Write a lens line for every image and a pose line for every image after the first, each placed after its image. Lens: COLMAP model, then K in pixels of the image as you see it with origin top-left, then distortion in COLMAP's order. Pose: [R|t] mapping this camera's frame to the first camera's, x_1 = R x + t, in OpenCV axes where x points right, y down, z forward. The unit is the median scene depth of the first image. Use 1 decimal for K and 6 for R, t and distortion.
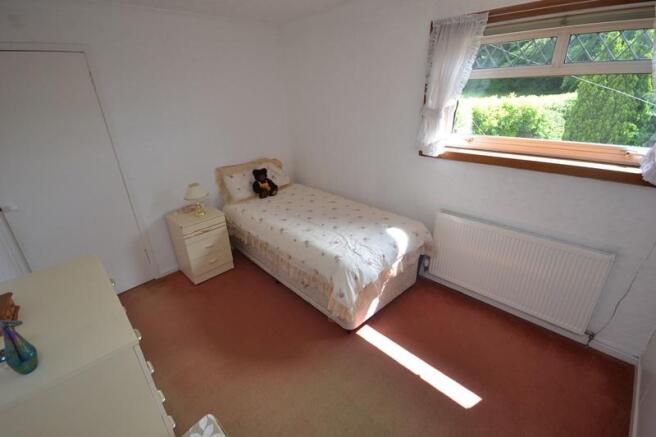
lens RADIAL K [[291.0, 0, 322.0], [0, 291.0, 219.8], [0, 0, 1]] dist [0.002930, -0.009158]
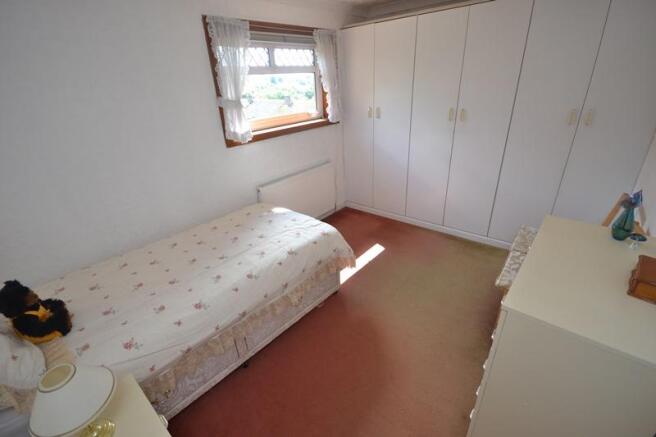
lens RADIAL K [[291.0, 0, 322.0], [0, 291.0, 219.8], [0, 0, 1]] dist [0.002930, -0.009158]
pose [[-0.076721, -0.393729, 0.916019, -0.797704], [0.454416, 0.803954, 0.383620, -0.284597], [-0.887480, 0.445685, 0.117236, 0.766839]]
